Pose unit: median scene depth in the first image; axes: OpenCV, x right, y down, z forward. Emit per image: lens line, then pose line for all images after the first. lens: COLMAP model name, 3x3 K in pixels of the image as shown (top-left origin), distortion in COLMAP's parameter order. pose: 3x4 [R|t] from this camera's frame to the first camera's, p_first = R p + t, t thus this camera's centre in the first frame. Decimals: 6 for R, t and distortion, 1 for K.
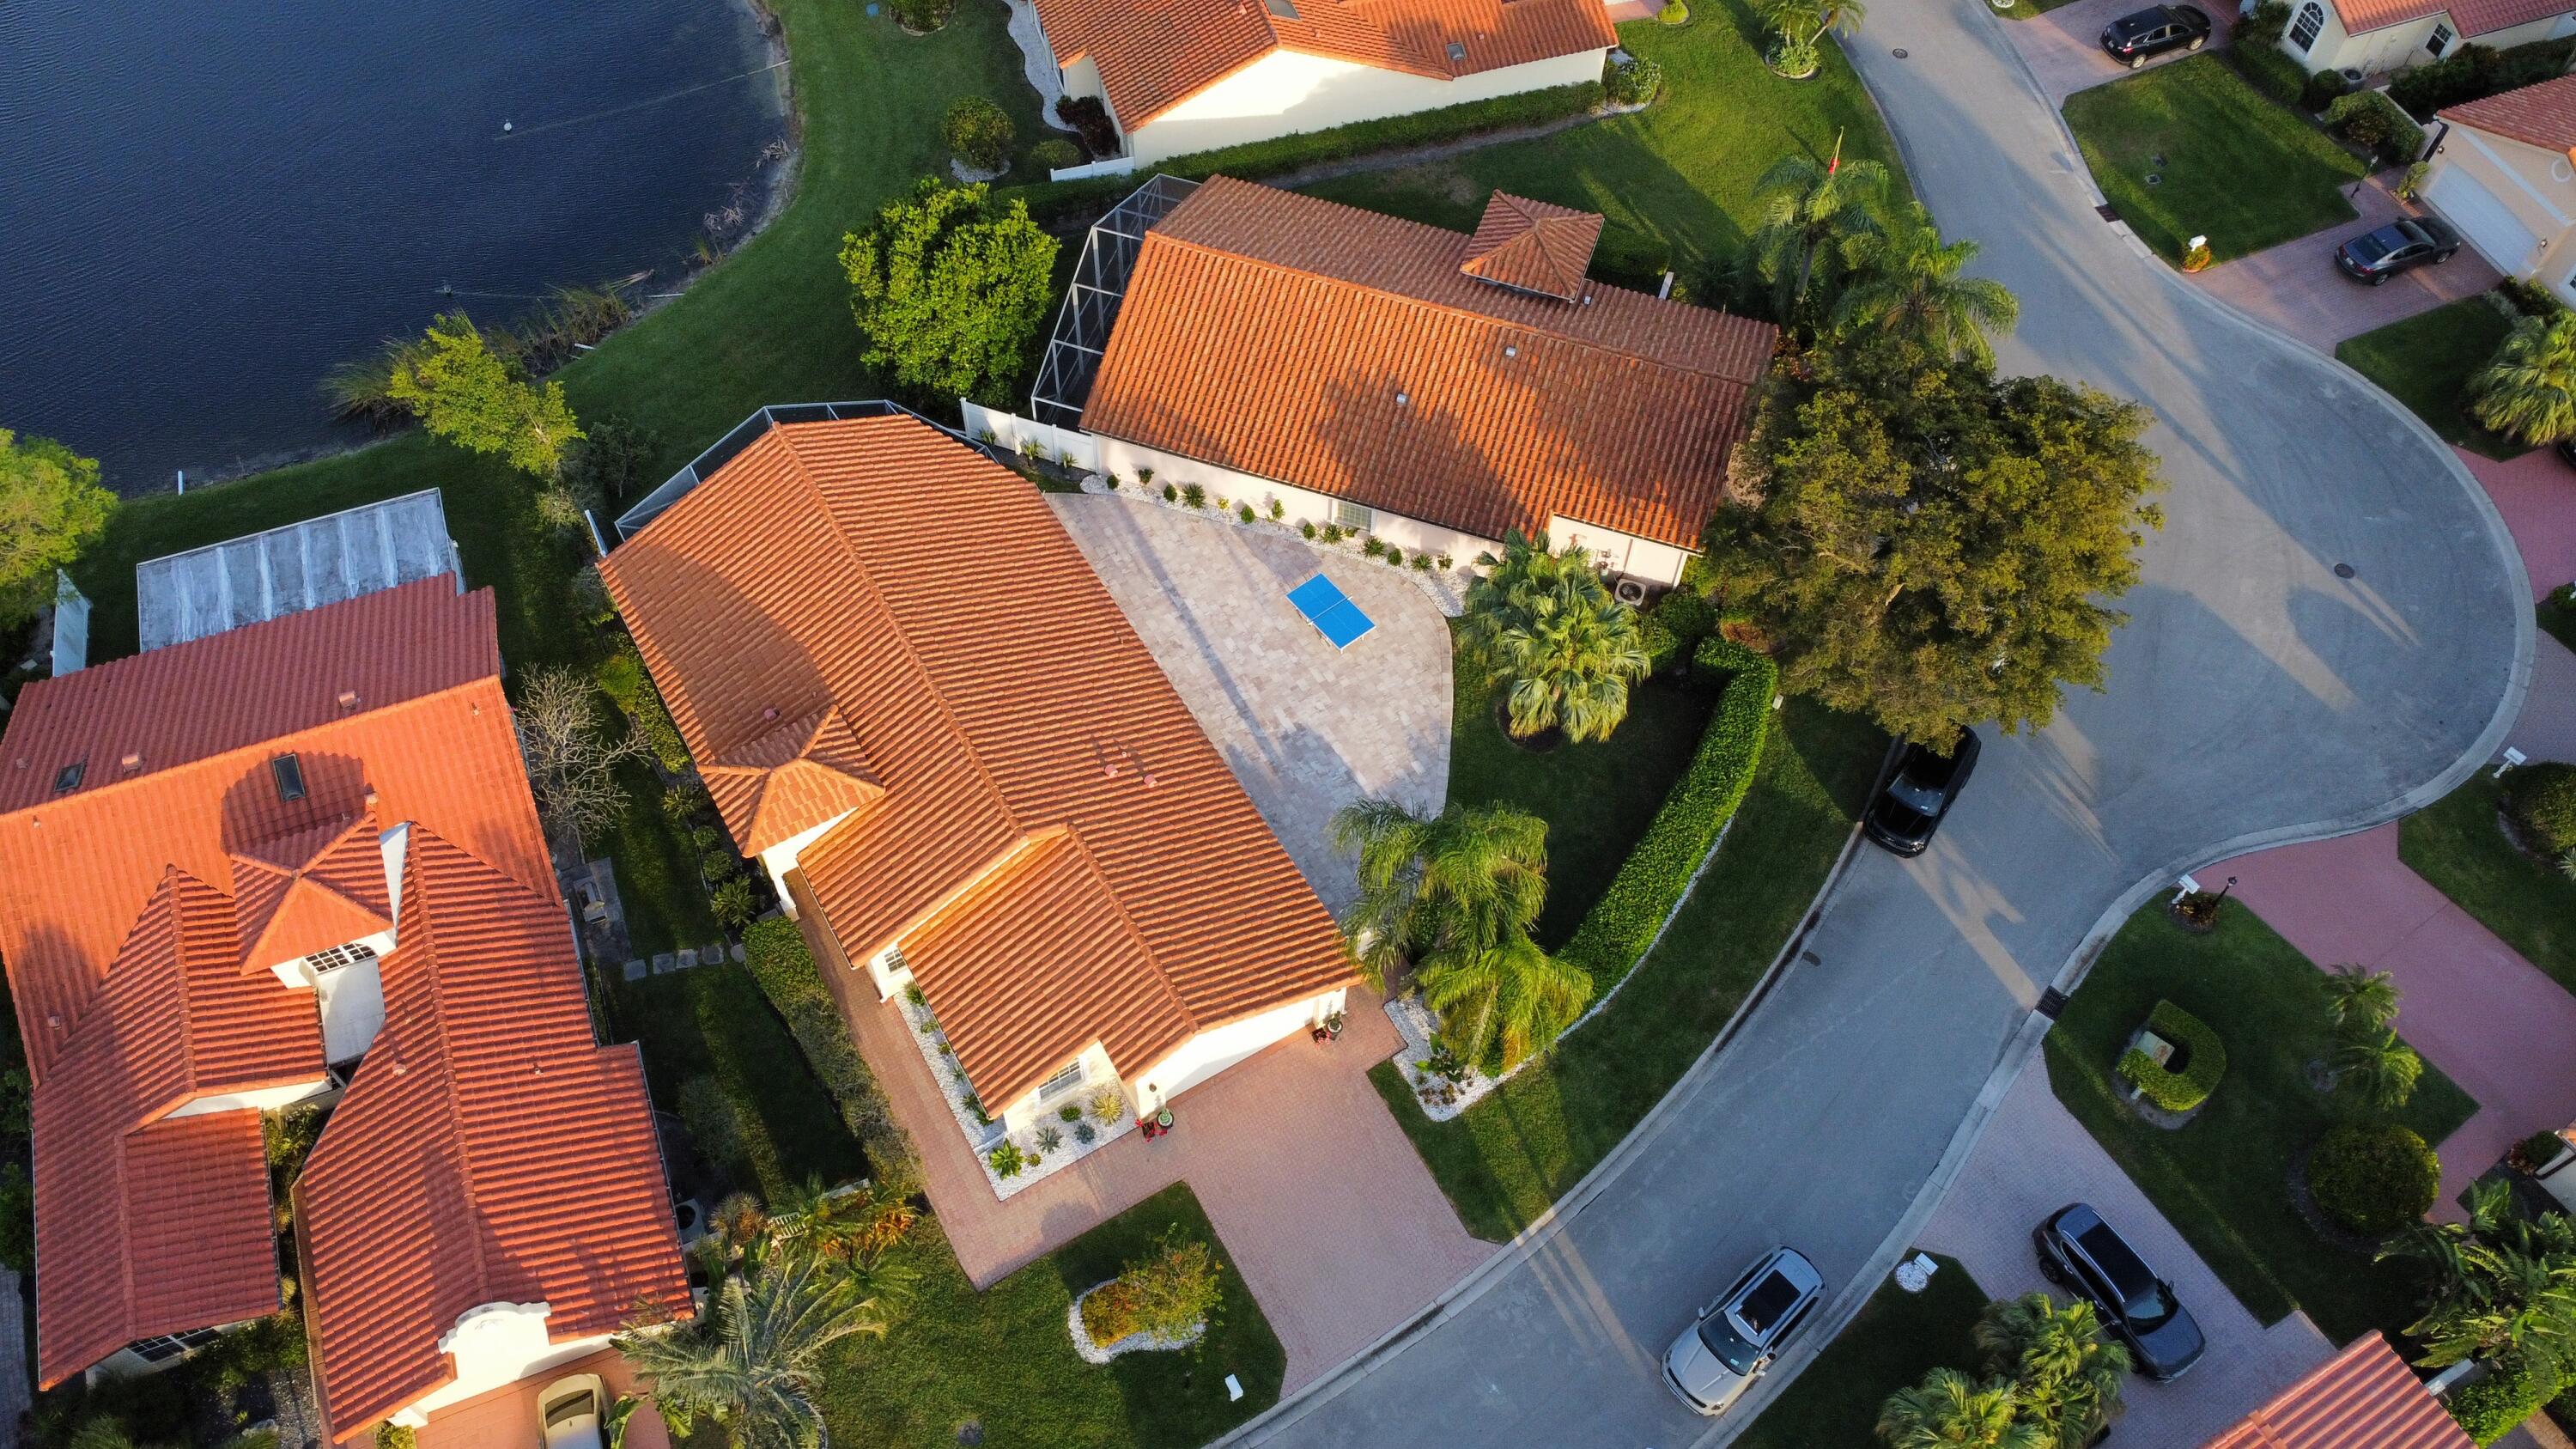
lens RADIAL K [[1926.1, 0, 1266.9], [0, 1926.1, 716.2], [0, 0, 1]] dist [0.005263, -0.003142]
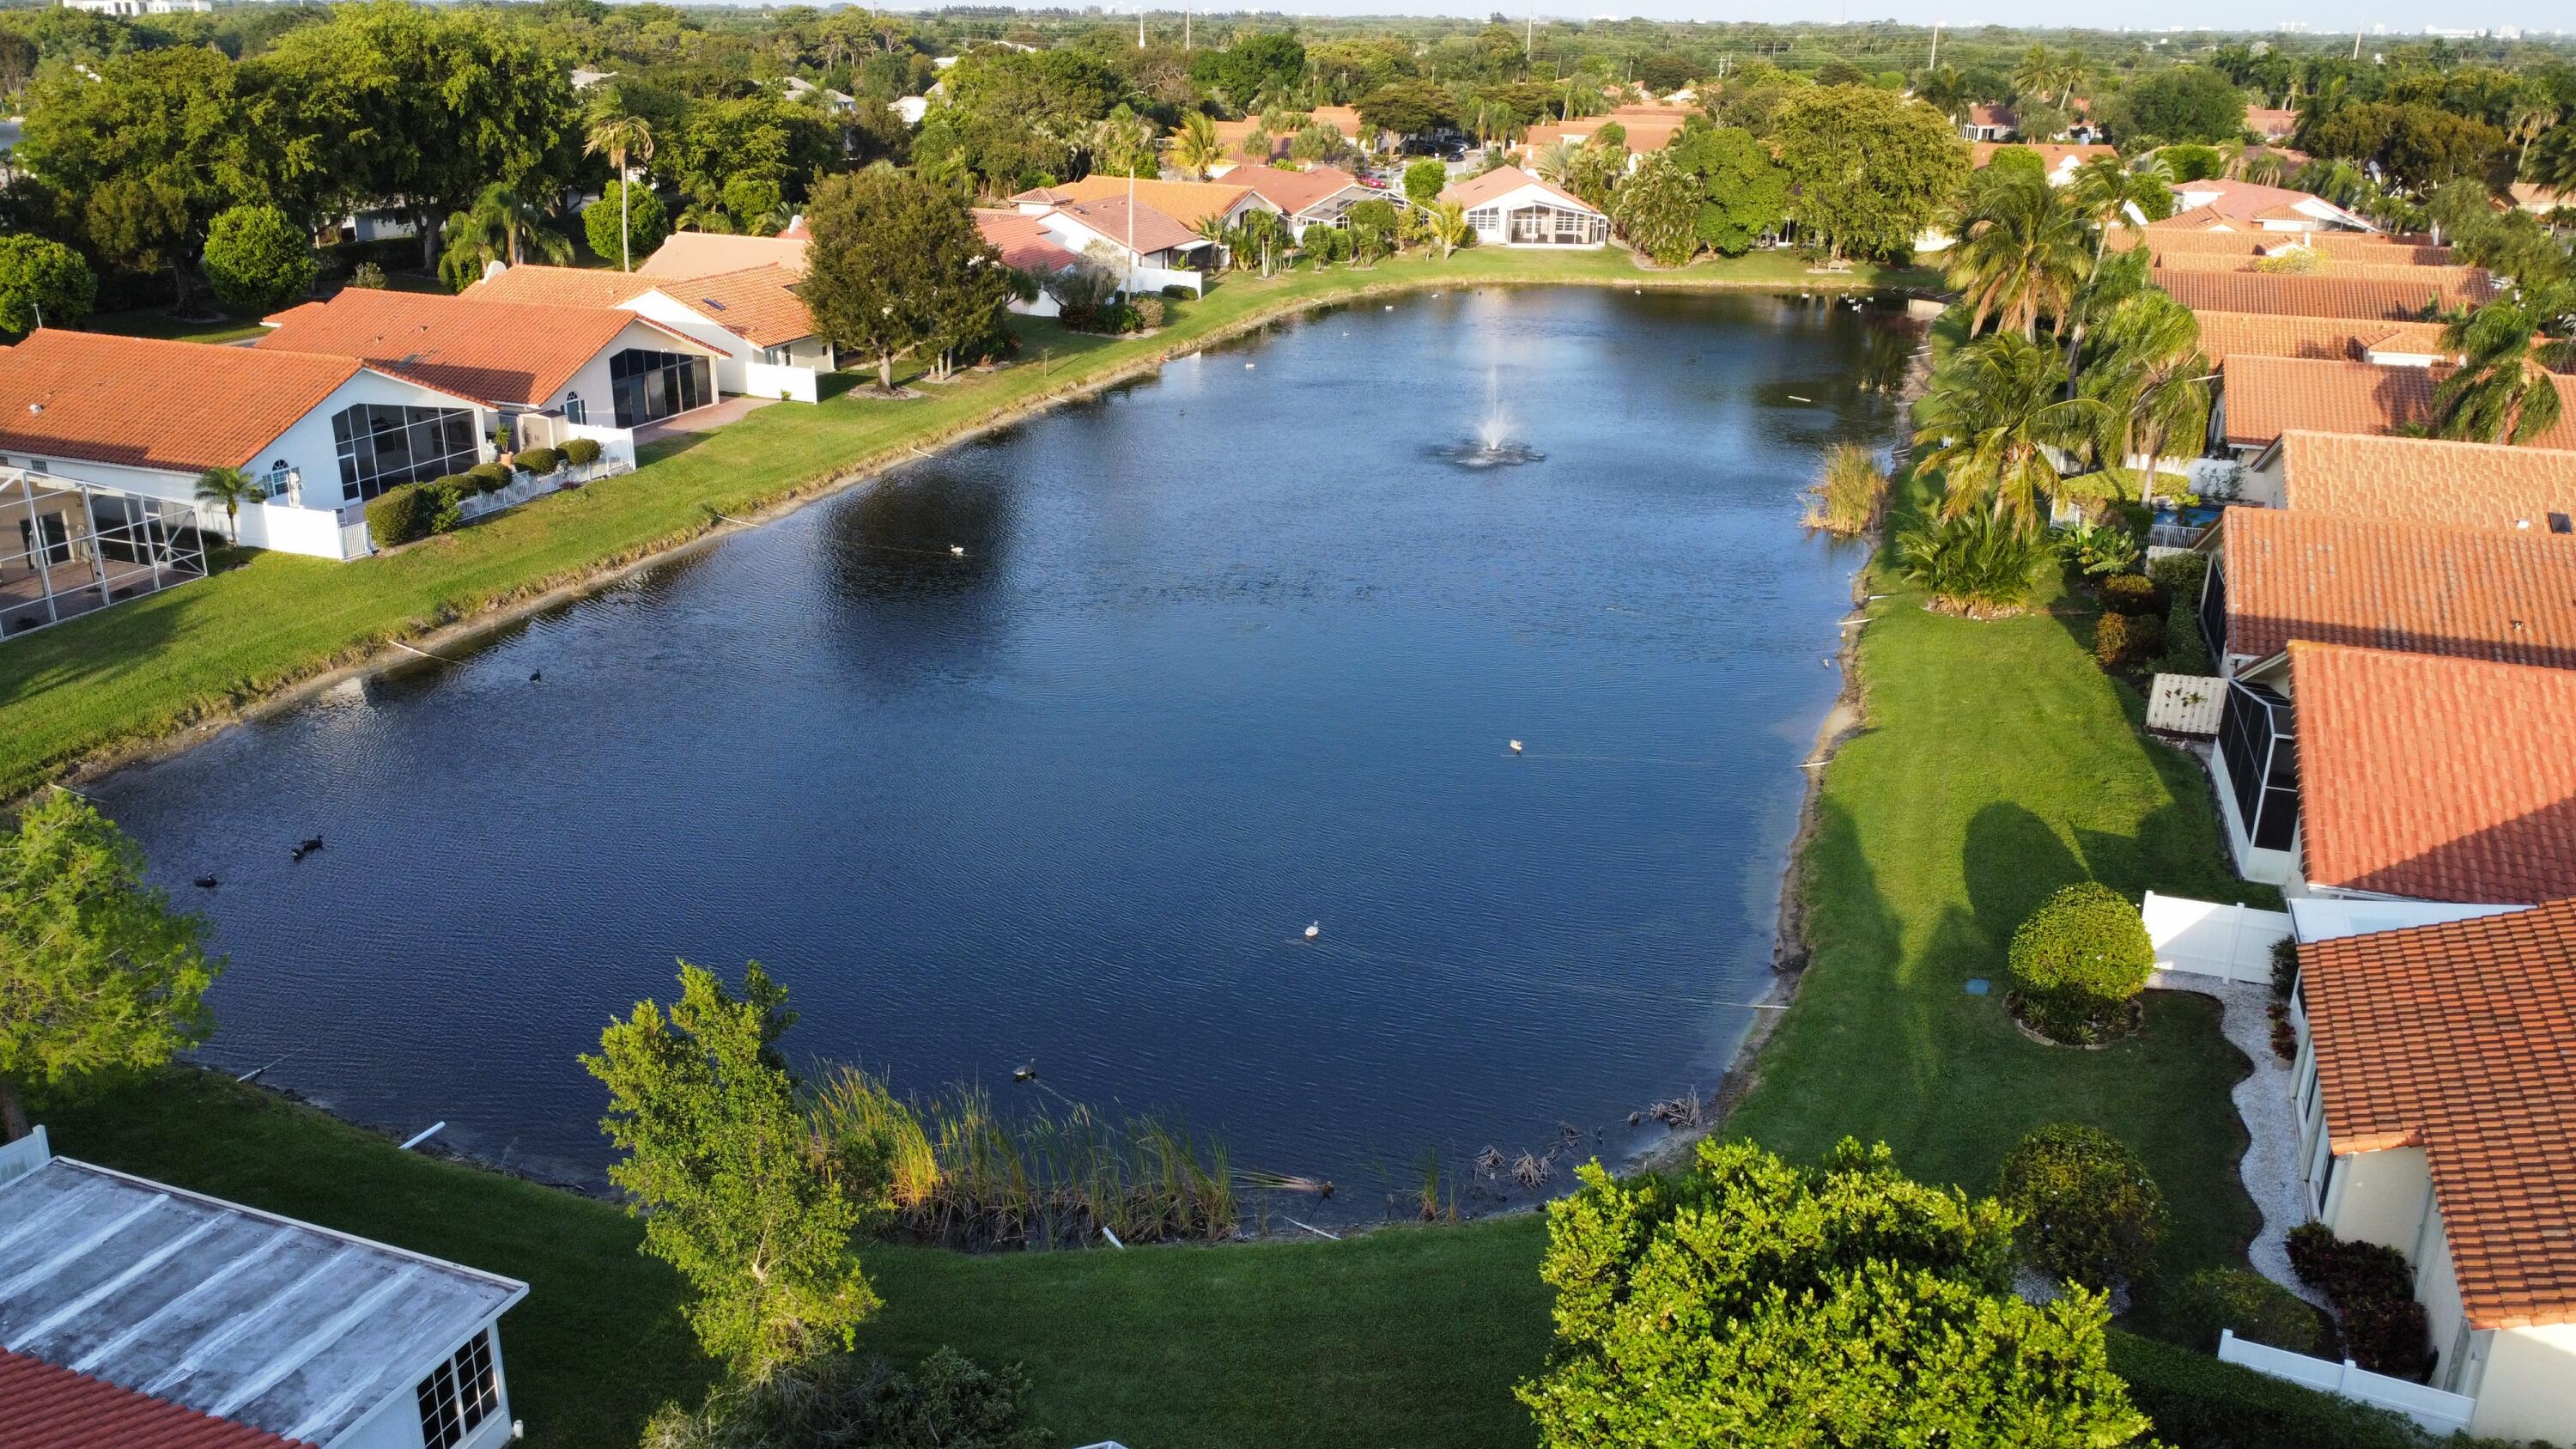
lens RADIAL K [[1928.0, 0, 1261.2], [0, 1928.0, 715.7], [0, 0, 1]] dist [0.002159, -0.006964]
pose [[0.755378, 0.223757, -0.615904, -0.062425], [-0.543239, 0.739455, -0.397615, -0.152362], [0.366464, 0.634932, 0.680122, 0.784528]]
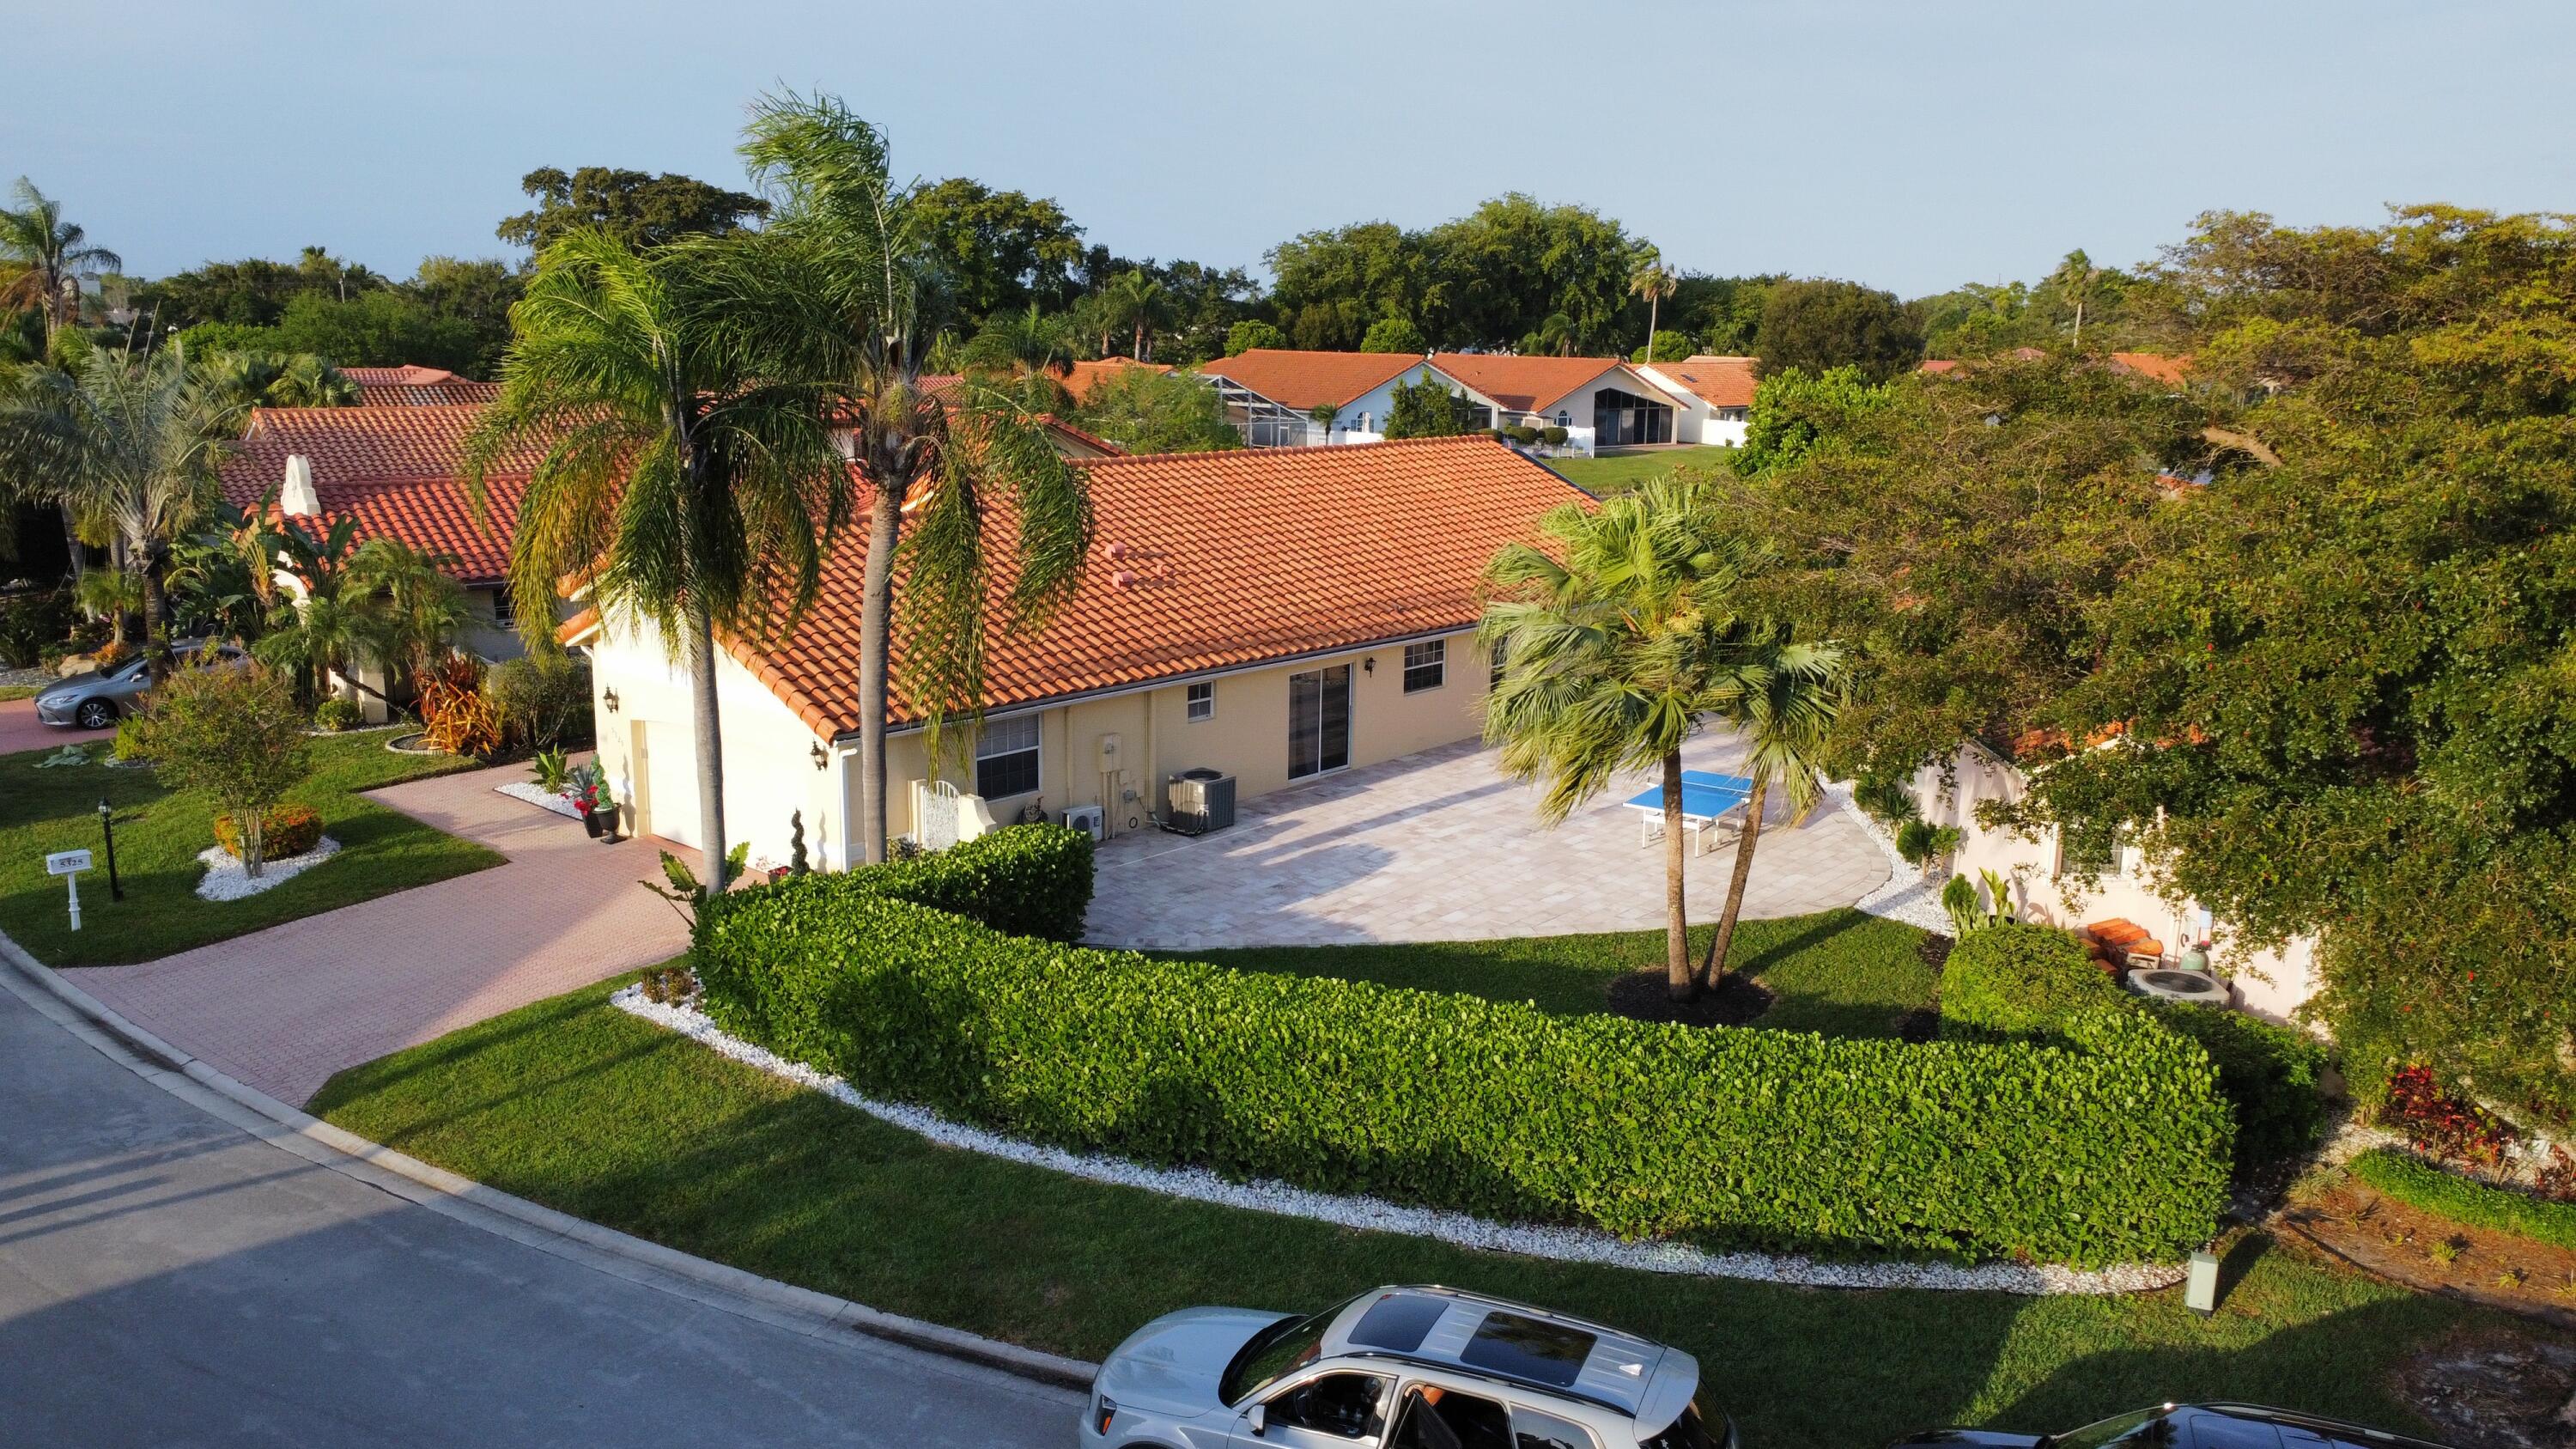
lens RADIAL K [[1926.1, 0, 1266.9], [0, 1926.1, 716.2], [0, 0, 1]] dist [0.005263, -0.003142]
pose [[0.289725, 0.186231, -0.938817, 0.552571], [-0.793953, 0.594550, -0.127080, 0.103557], [0.534507, 0.782195, 0.320115, 0.880166]]
